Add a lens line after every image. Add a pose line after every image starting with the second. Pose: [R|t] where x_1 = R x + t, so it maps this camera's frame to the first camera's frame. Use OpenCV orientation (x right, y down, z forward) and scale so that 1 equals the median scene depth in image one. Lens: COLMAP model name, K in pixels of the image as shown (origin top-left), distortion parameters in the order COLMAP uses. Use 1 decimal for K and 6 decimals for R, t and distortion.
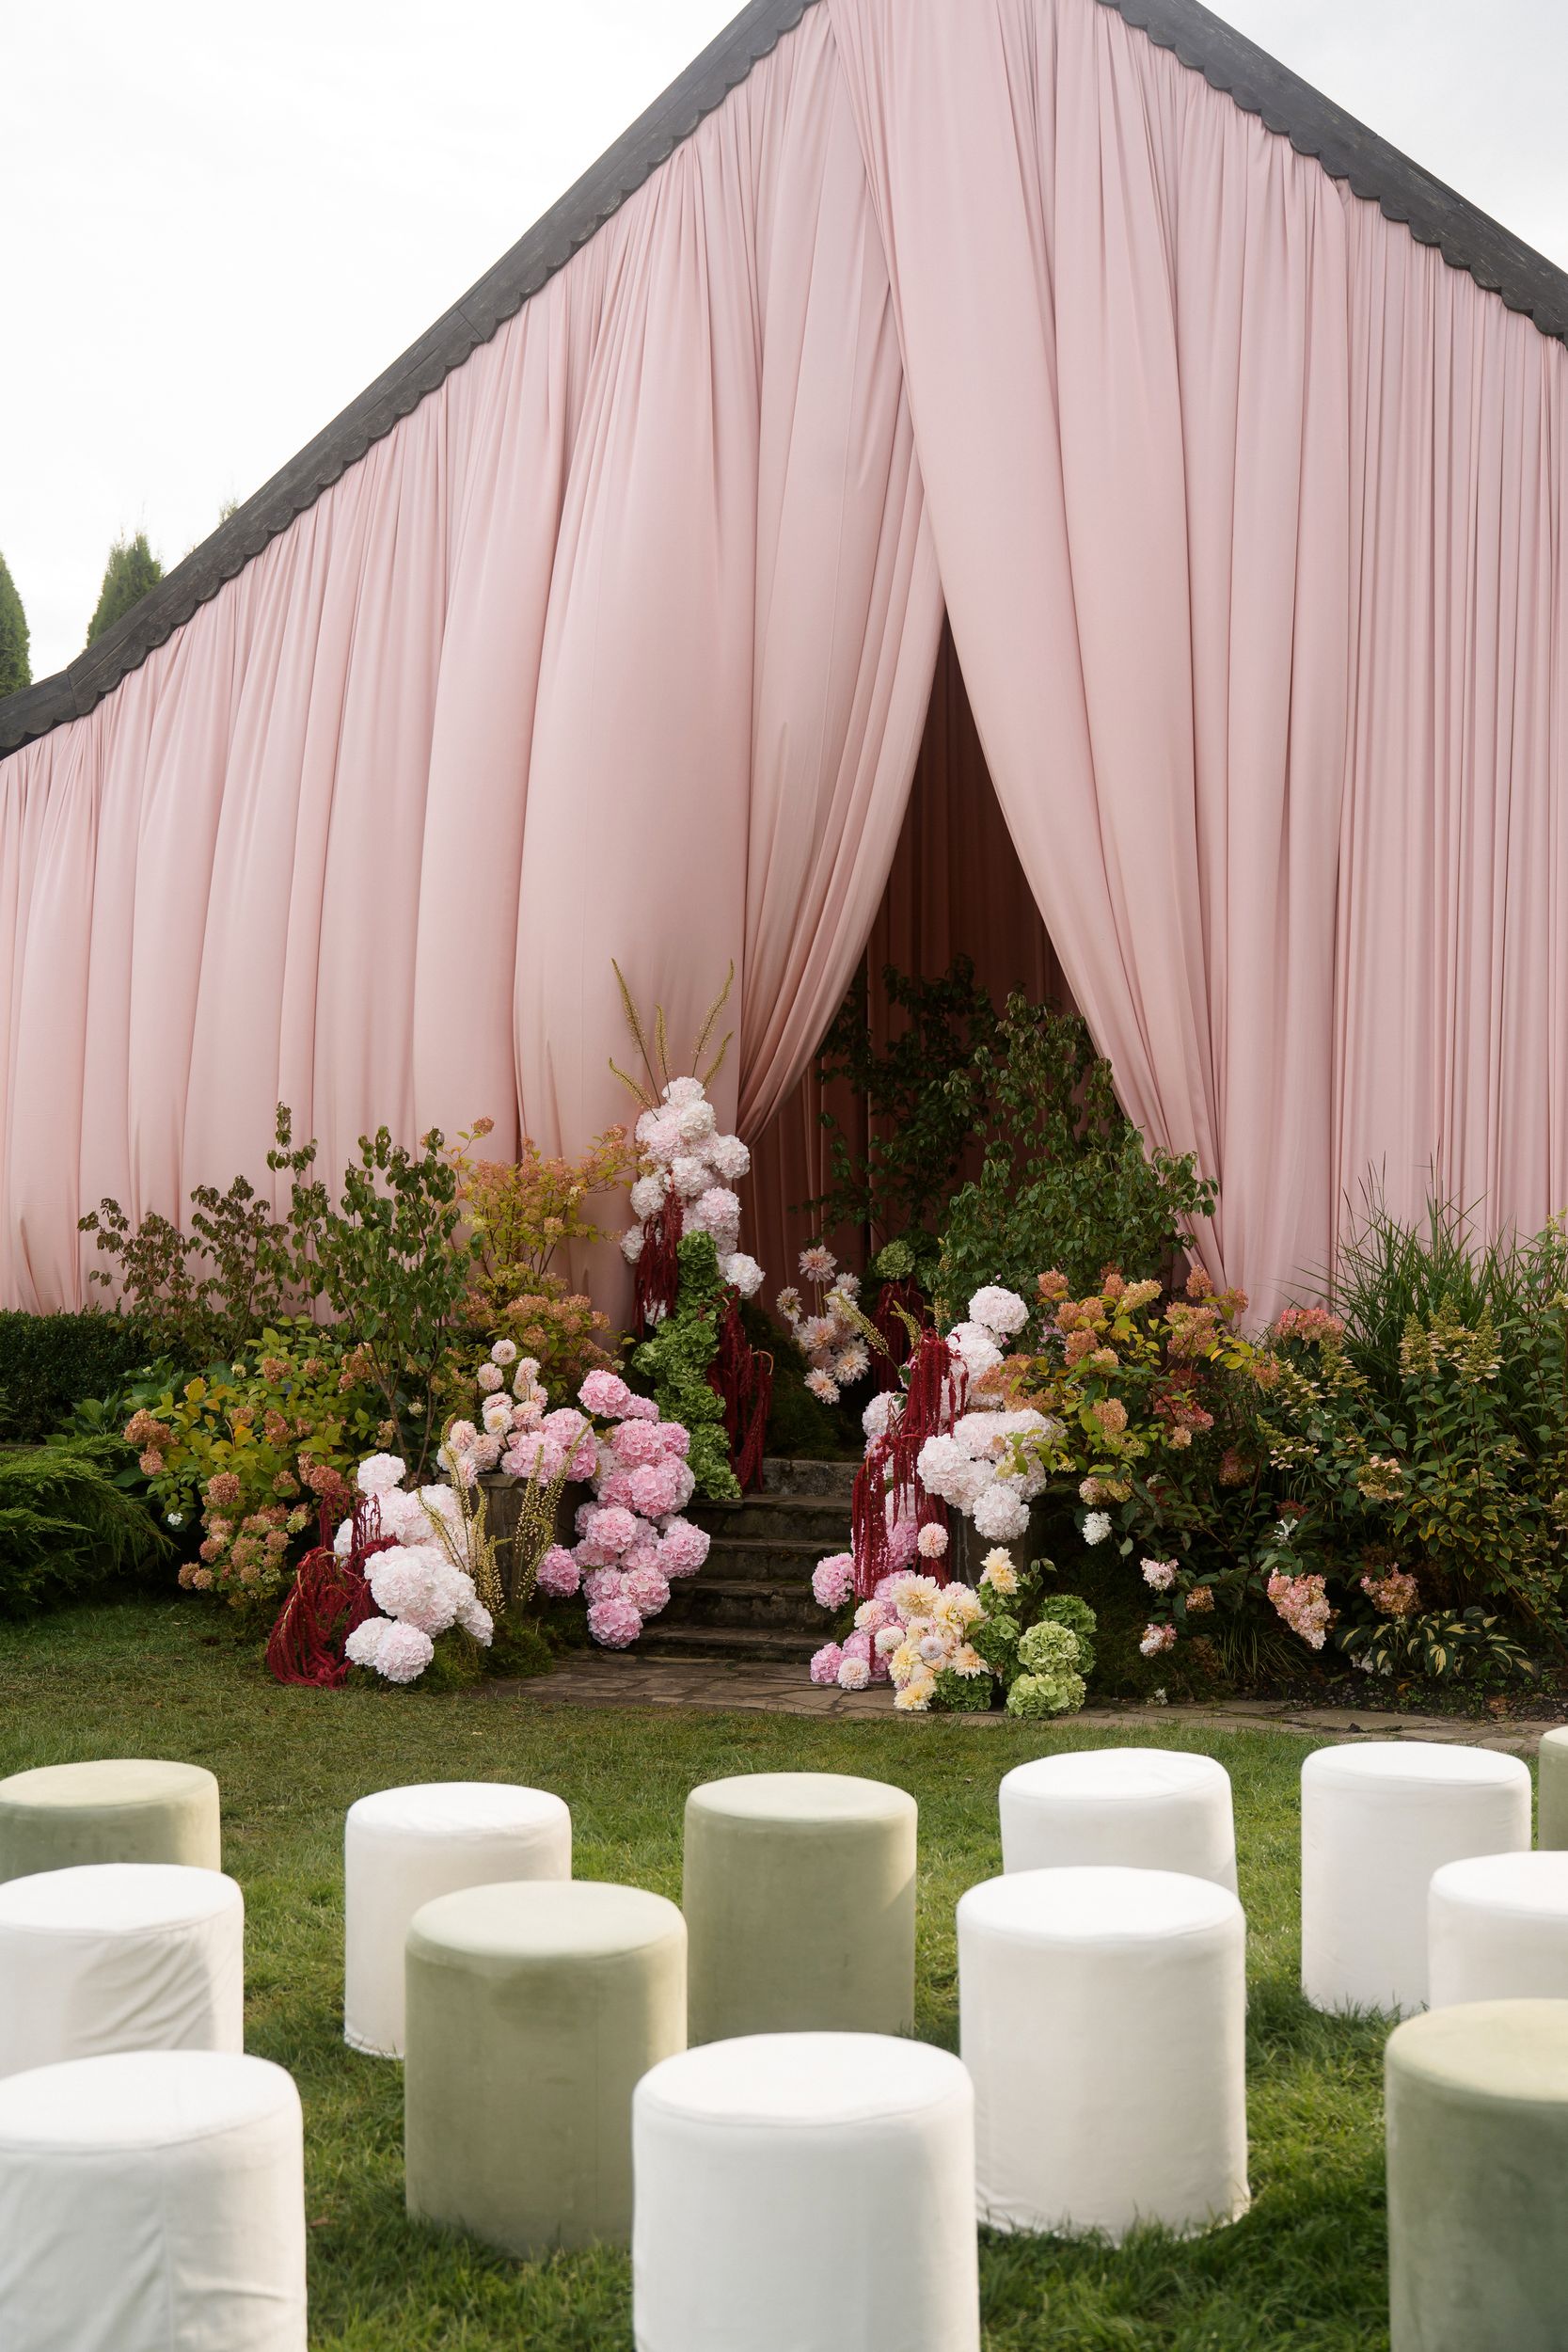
lens RADIAL K [[2853.1, 0, 779.7], [0, 2853.1, 1170.0], [0, 0, 1]] dist [0.064532, 0.000000]
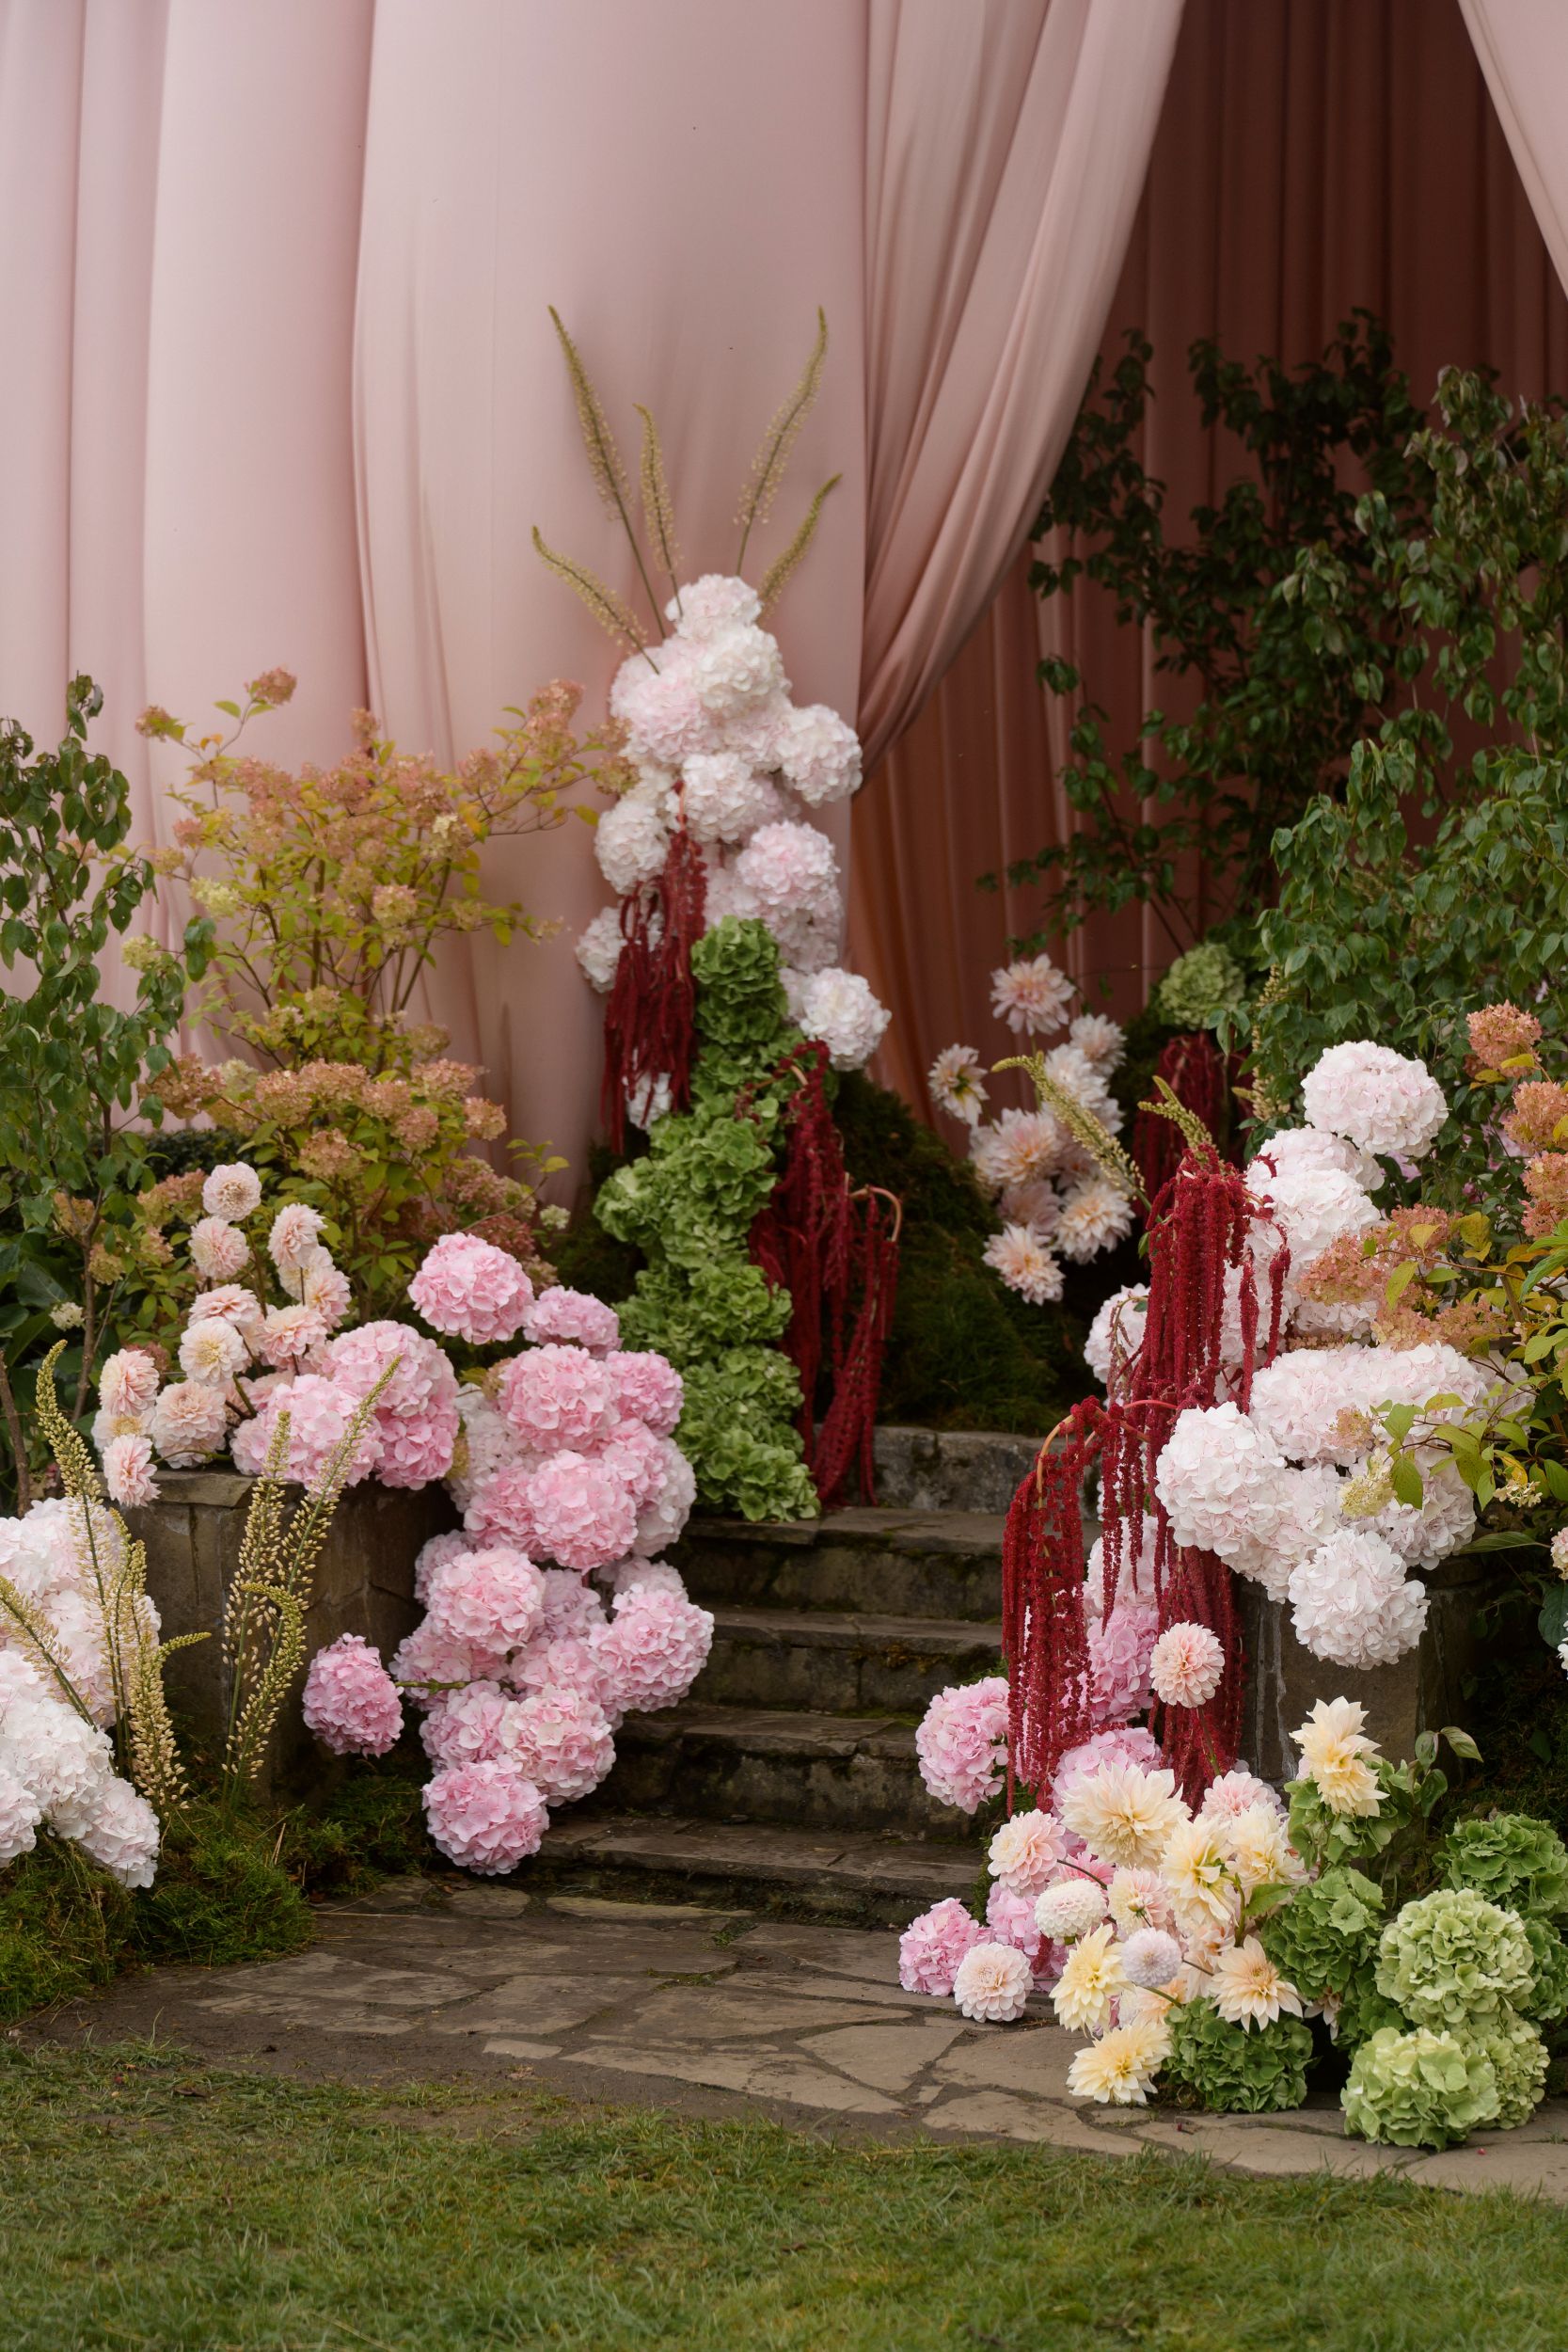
lens RADIAL K [[4603.1, 0, 799.0], [0, 4603.1, 1199.4], [0, 0, 1]] dist [0.034049, 0.000000]
pose [[0.995840, 0.005580, -0.090945, 0.051927], [0.001100, 0.997314, 0.073239, 0.013784], [0.091109, -0.073034, 0.993159, 0.312286]]
